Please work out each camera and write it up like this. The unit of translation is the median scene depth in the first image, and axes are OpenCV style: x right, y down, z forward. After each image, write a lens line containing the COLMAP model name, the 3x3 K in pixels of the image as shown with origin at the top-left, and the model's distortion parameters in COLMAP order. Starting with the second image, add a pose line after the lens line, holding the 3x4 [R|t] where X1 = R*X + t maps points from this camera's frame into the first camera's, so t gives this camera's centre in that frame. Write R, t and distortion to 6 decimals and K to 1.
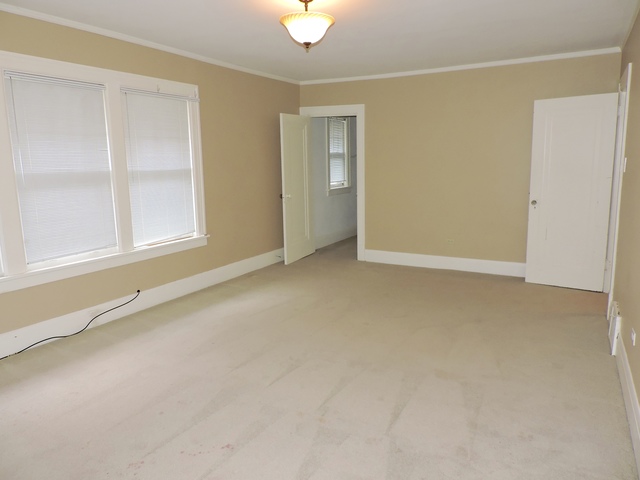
lens RADIAL K [[454.9, 0, 320.0], [0, 454.9, 240.0], [0, 0, 1]] dist [-0.030319, 0.002565]
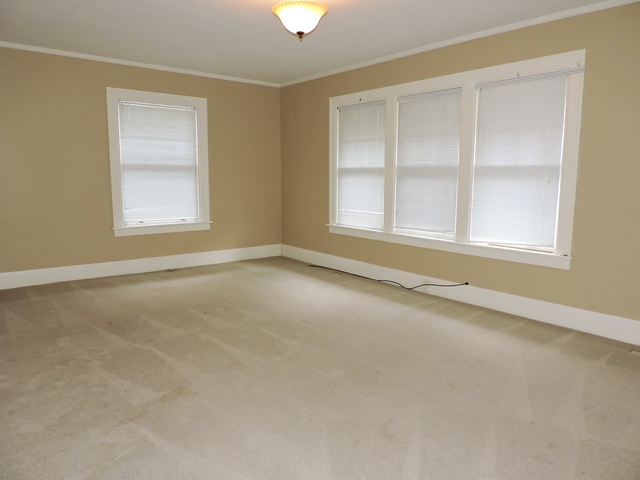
lens RADIAL K [[454.9, 0, 320.0], [0, 454.9, 240.0], [0, 0, 1]] dist [-0.030319, 0.002565]
pose [[-0.358801, 0.140784, -0.922736, 0.659799], [-0.162128, 0.964134, 0.210143, -0.145748], [0.919226, 0.225001, -0.323107, 1.022668]]
